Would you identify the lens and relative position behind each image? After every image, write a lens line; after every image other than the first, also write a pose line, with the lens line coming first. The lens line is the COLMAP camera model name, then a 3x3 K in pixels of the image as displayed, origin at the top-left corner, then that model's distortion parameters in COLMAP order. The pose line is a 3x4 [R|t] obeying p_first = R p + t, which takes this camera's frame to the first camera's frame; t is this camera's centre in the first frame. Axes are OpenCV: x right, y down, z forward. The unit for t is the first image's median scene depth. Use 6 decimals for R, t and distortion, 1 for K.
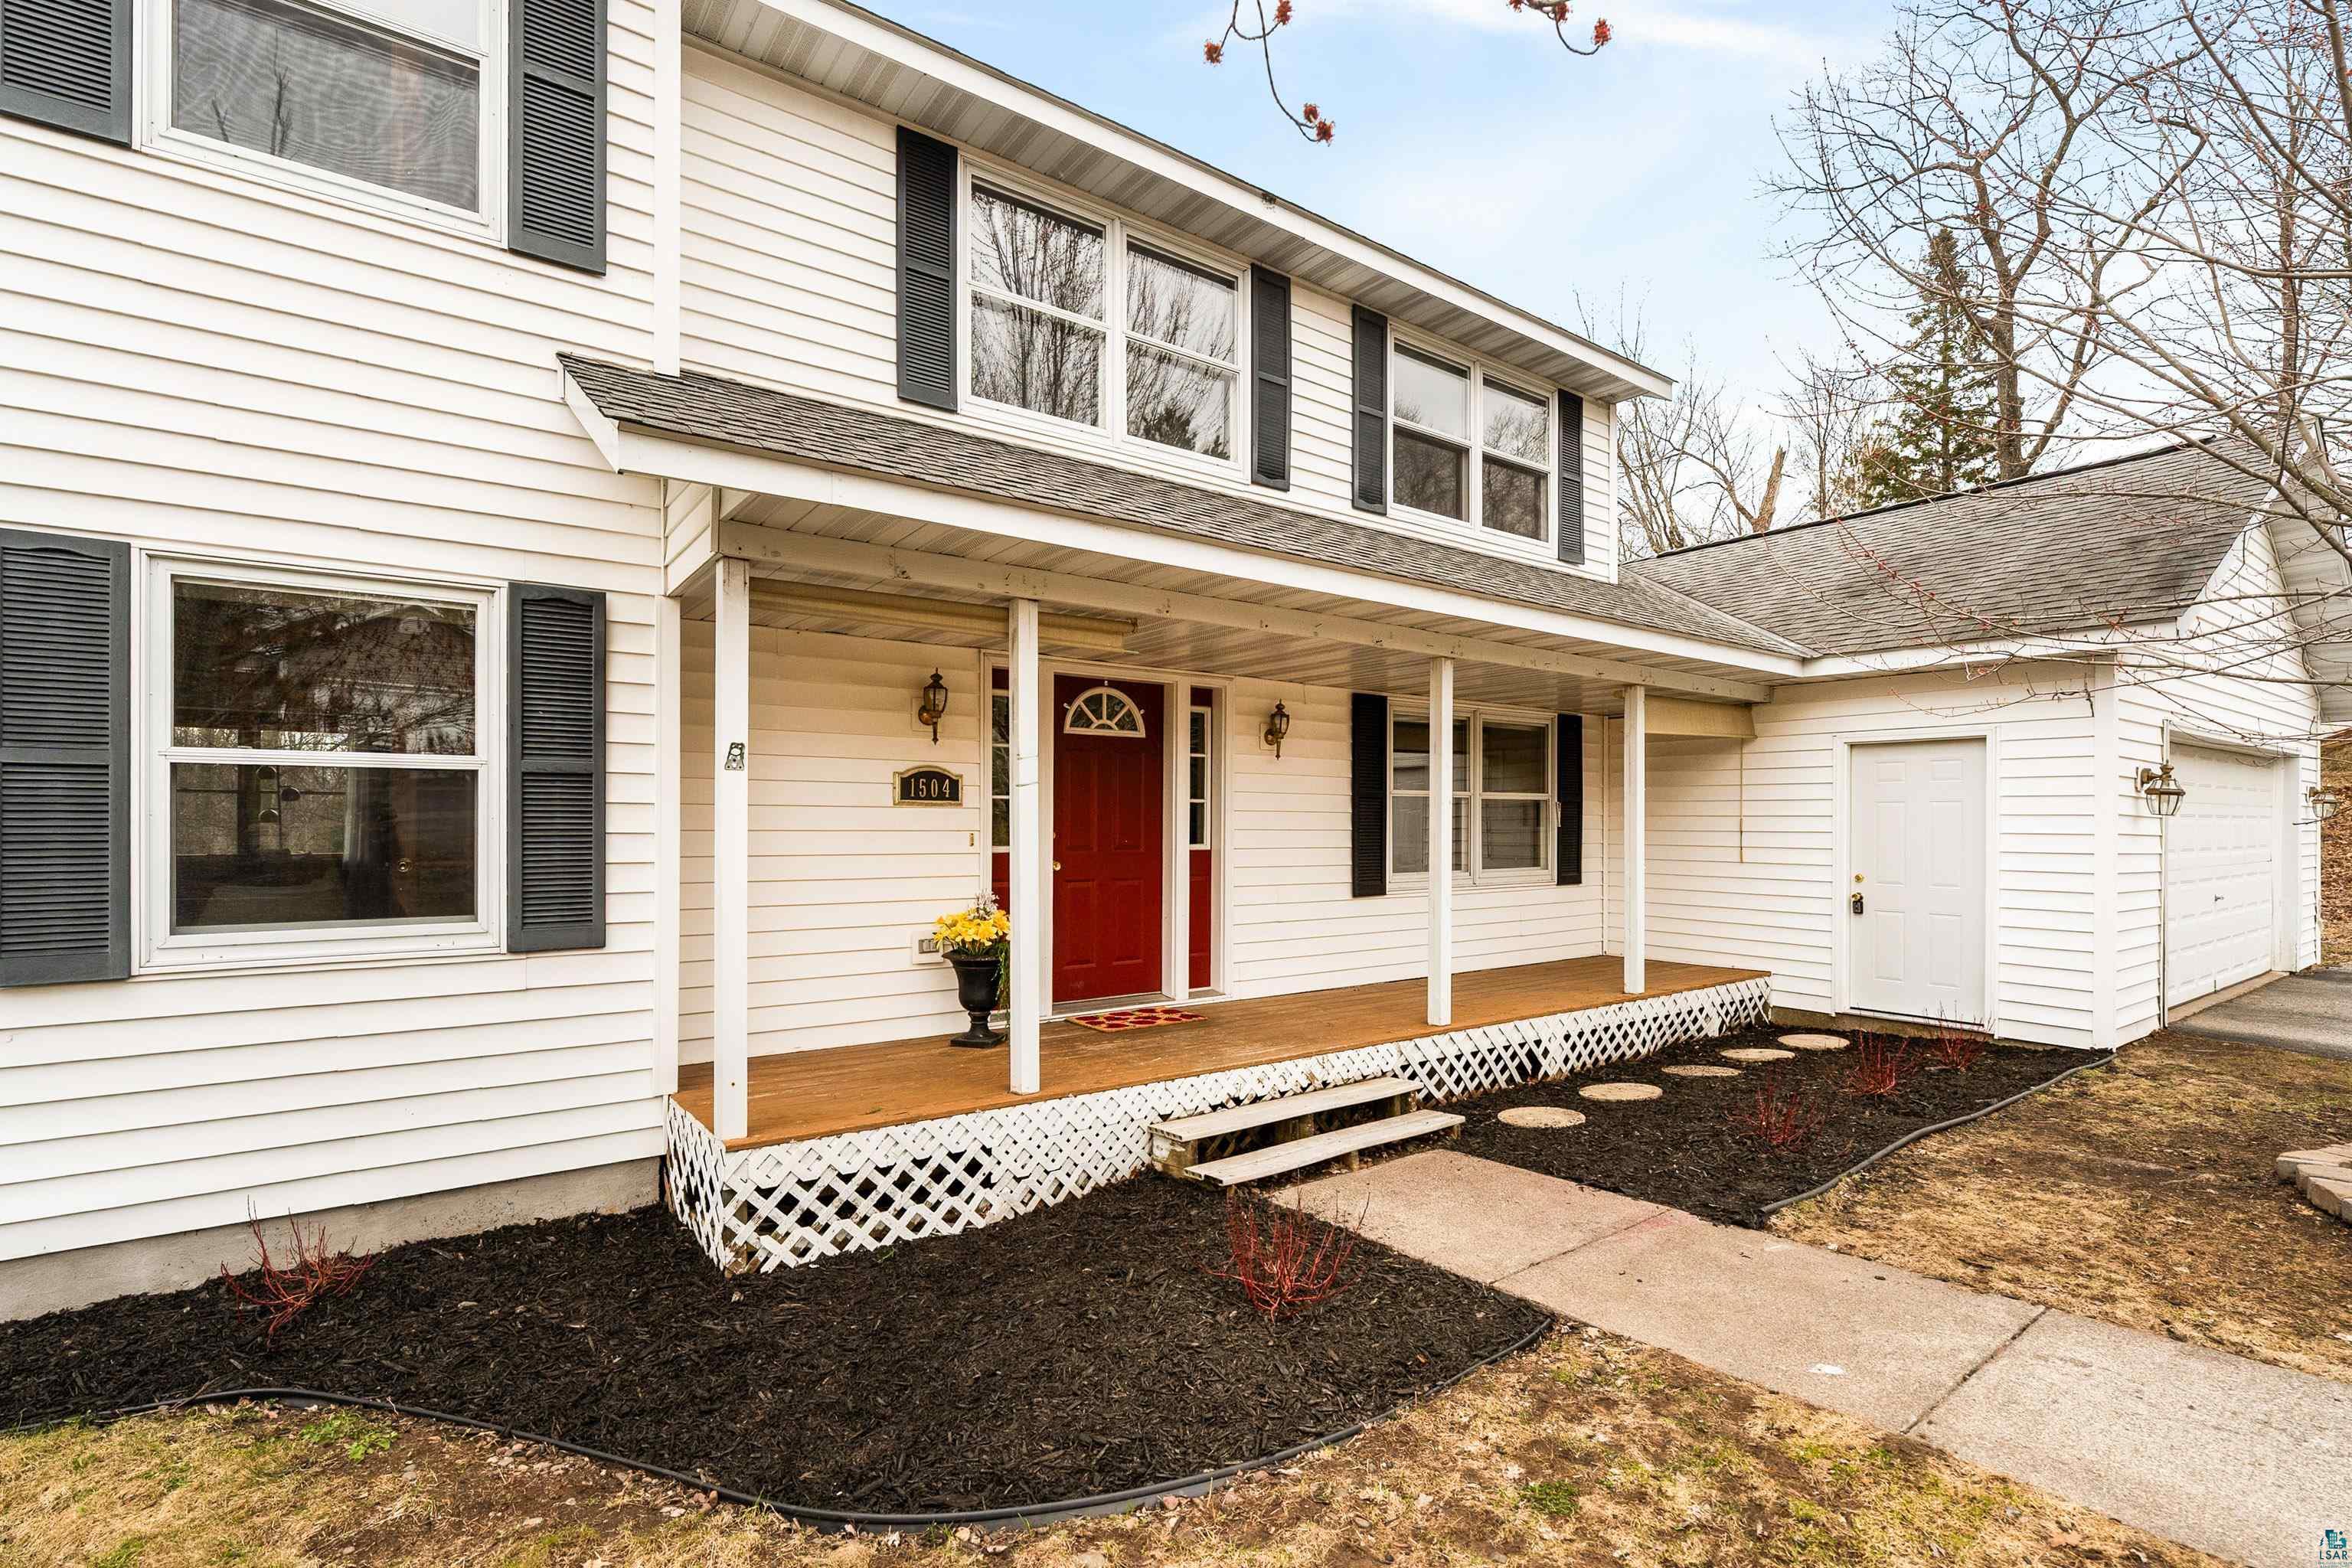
lens RADIAL K [[1068.5, 0, 1174.4], [0, 1068.5, 819.1], [0, 0, 1]] dist [-0.005685, 0.001085]
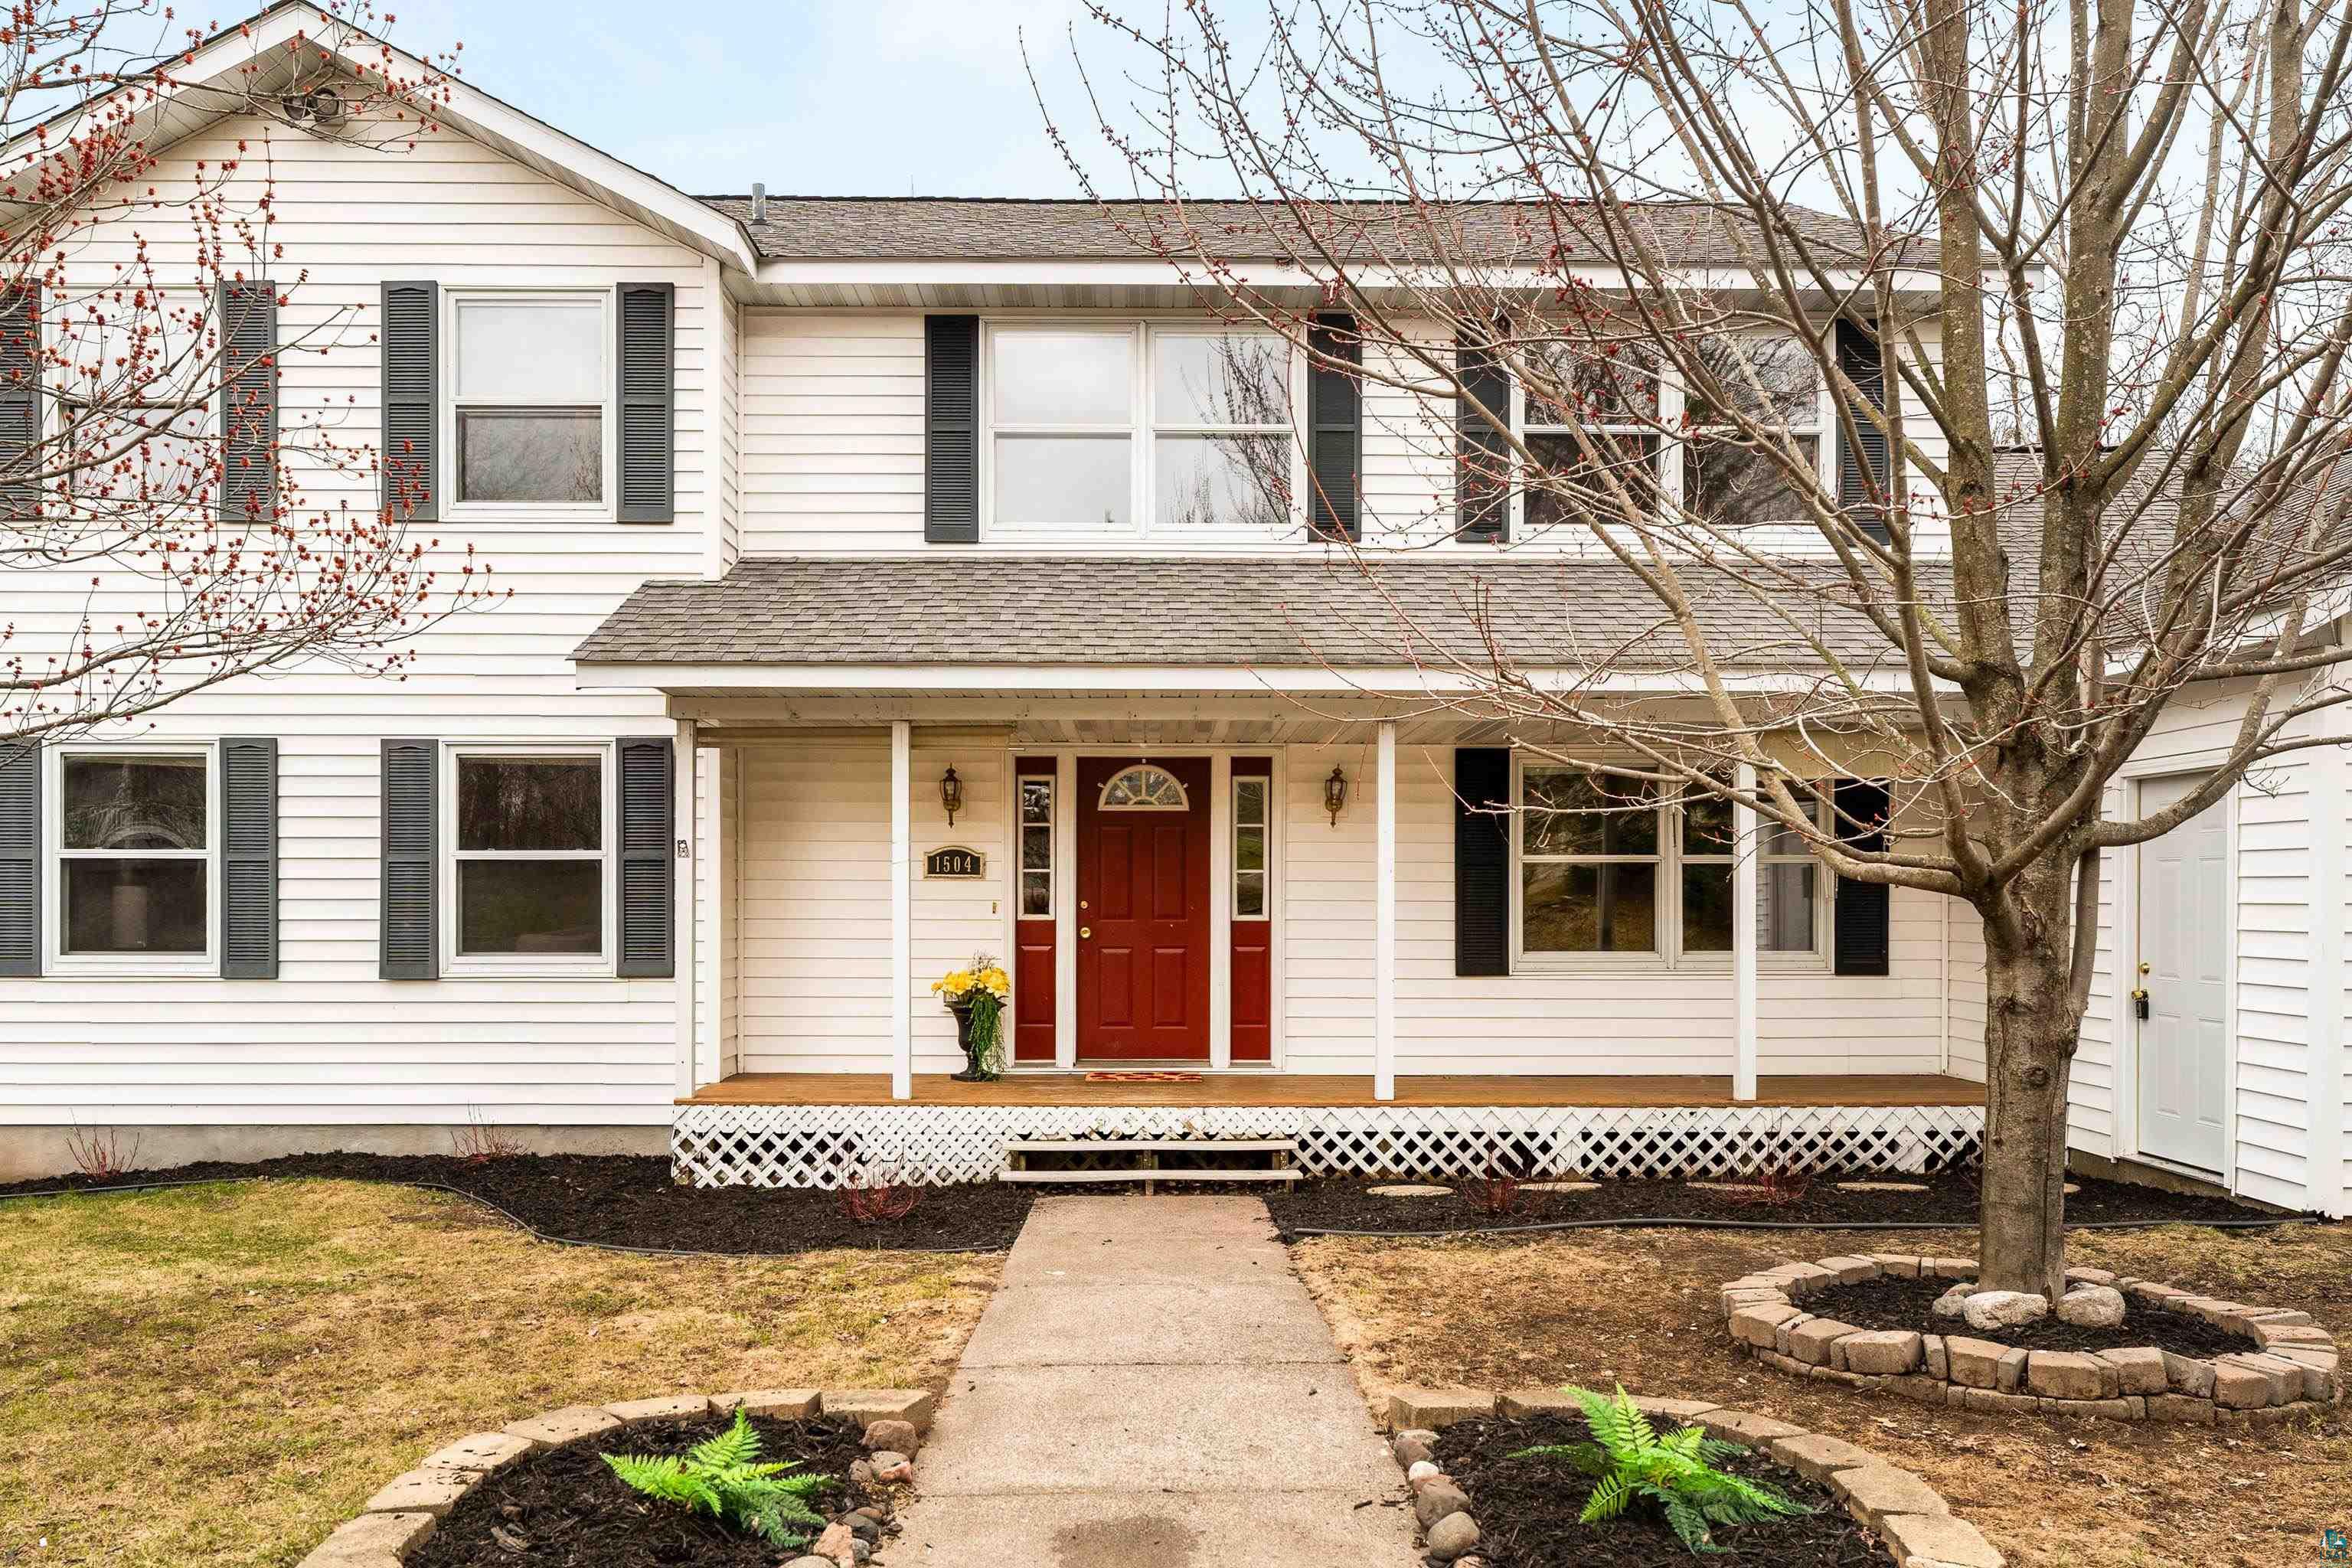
lens RADIAL K [[1663.9, 0, 1187.8], [0, 1663.9, 896.6], [0, 0, 1]] dist [-0.001275, 0.002408]
pose [[0.820730, -0.002893, -0.571309, 1.037387], [0.002588, 0.999996, -0.001346, 0.010133], [0.571311, -0.000374, 0.820734, -0.368021]]
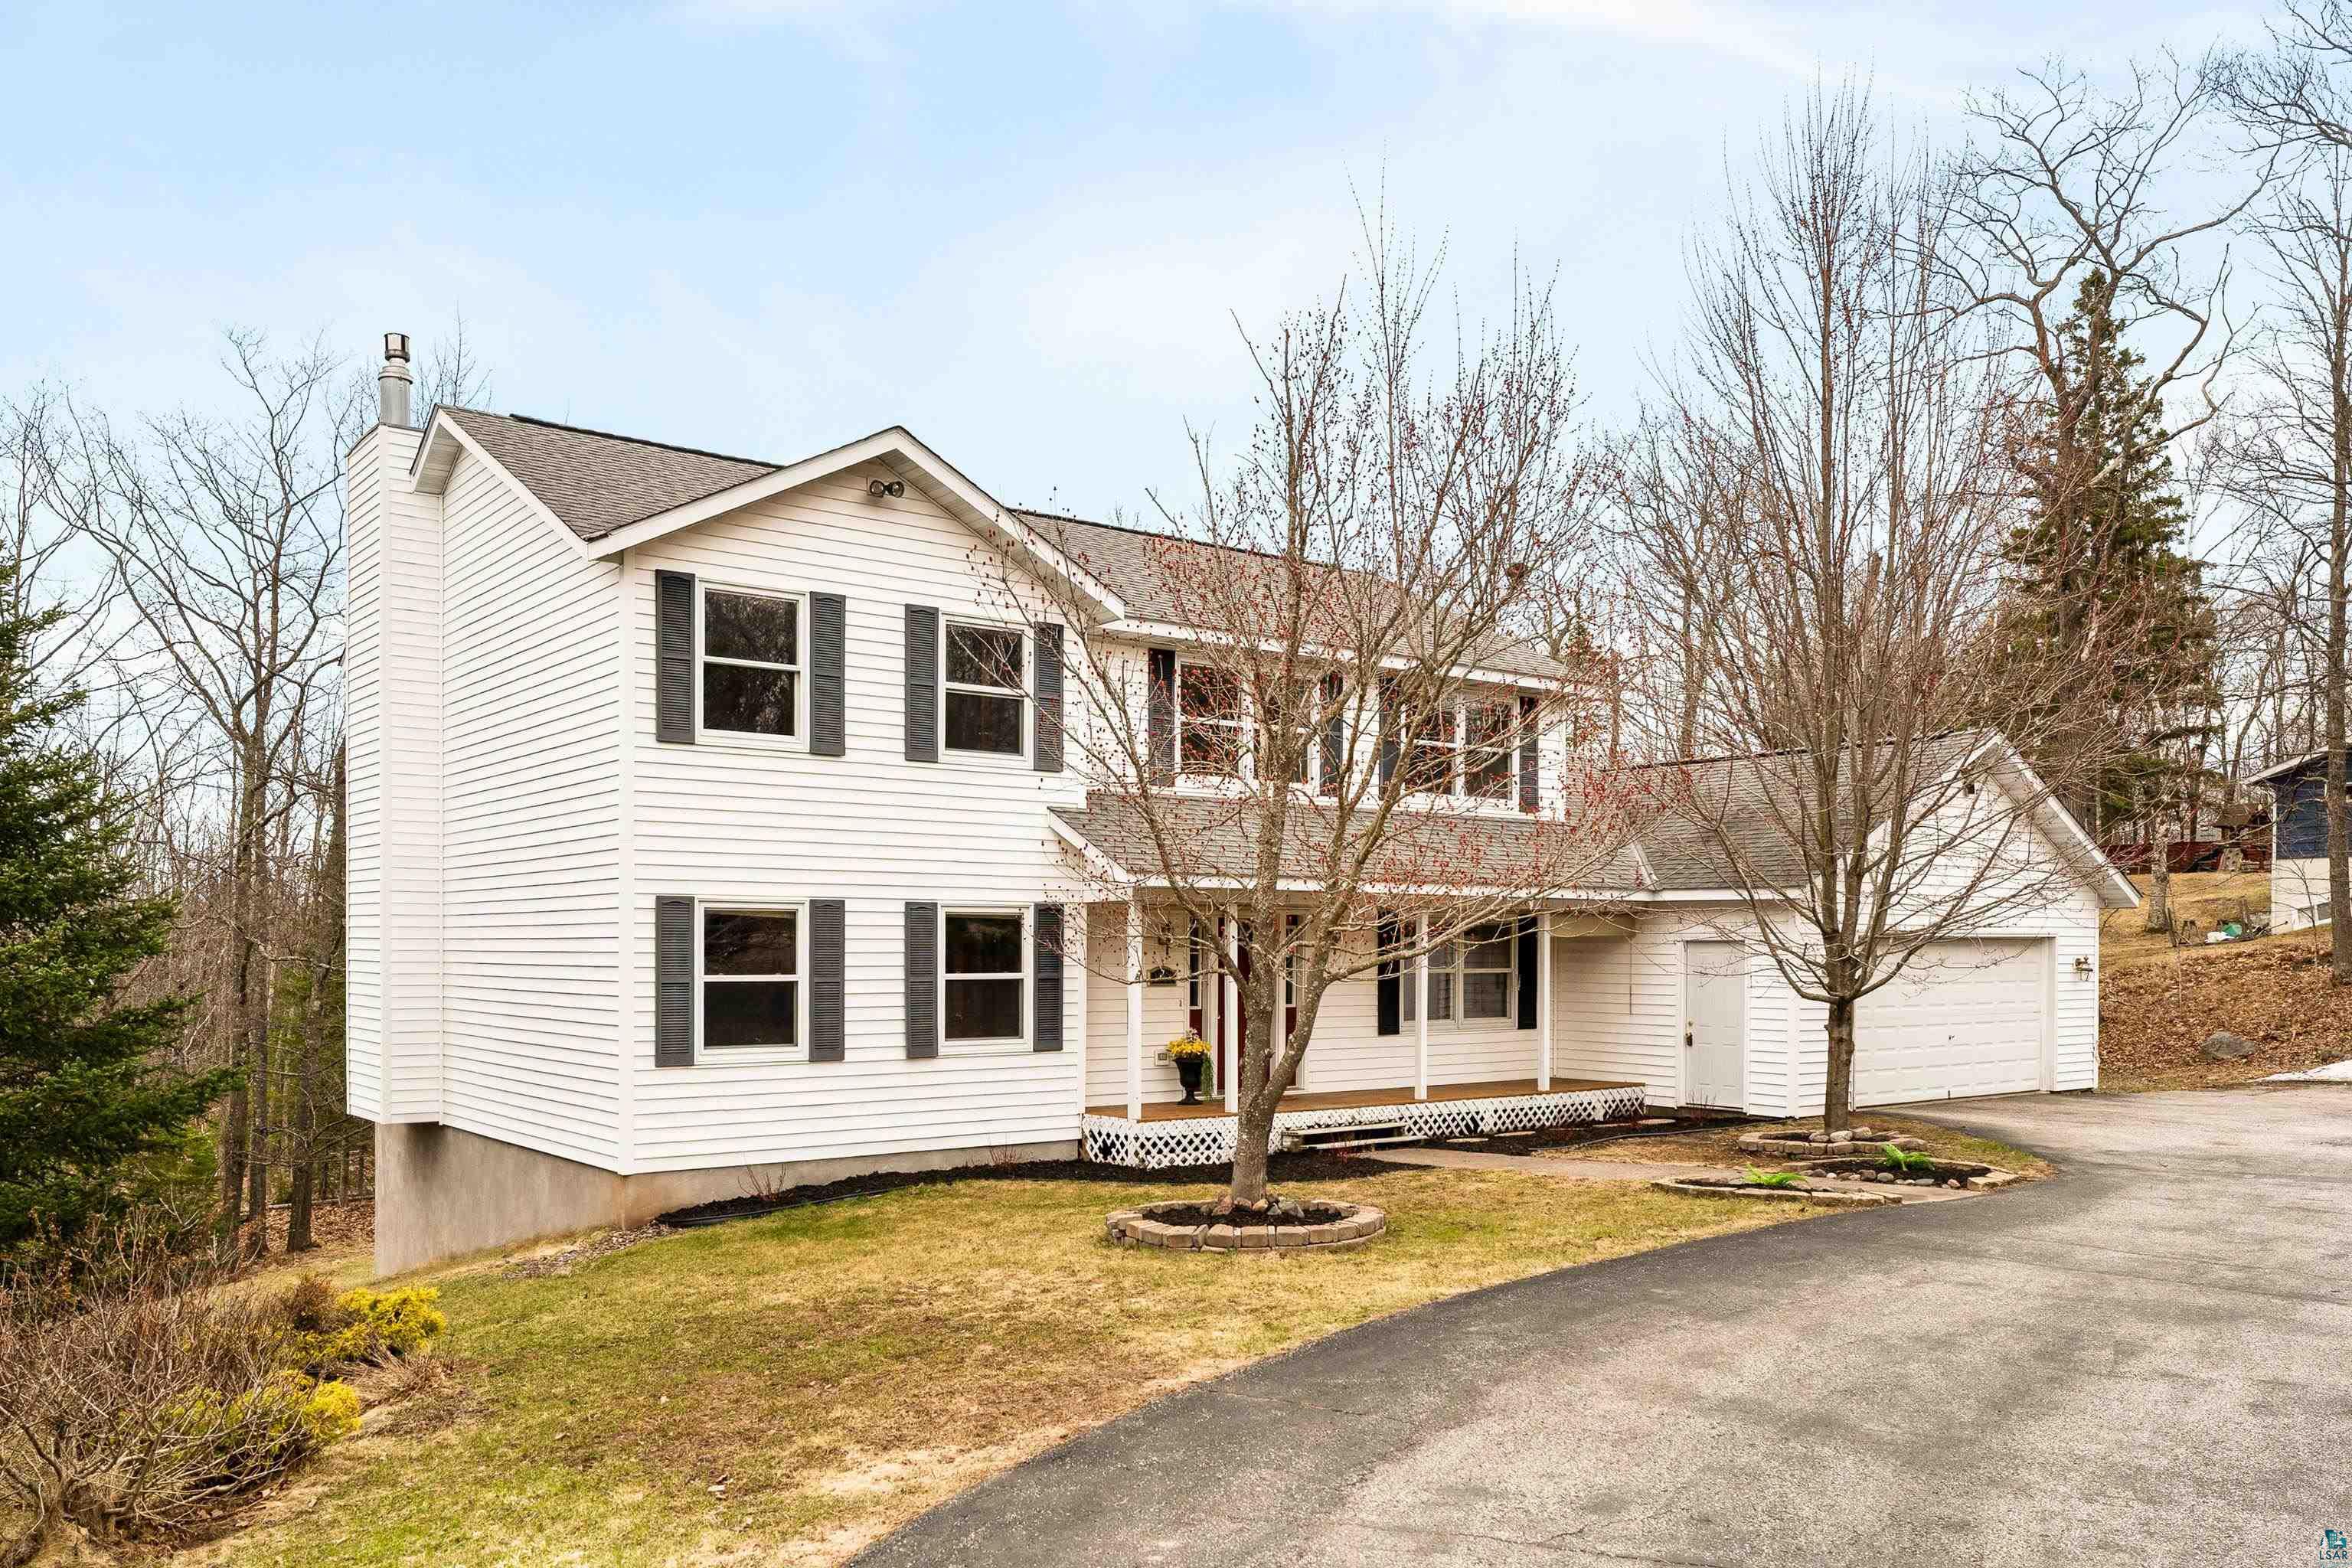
lens RADIAL K [[1754.2, 0, 1223.9], [0, 1754.2, 923.3], [0, 0, 1]] dist [0.013525, -0.000813]
pose [[0.998732, 0.000570, 0.050332, -0.278947], [0.000017, 0.999932, -0.011644, -0.091542], [-0.050335, 0.011630, 0.998665, -2.267392]]
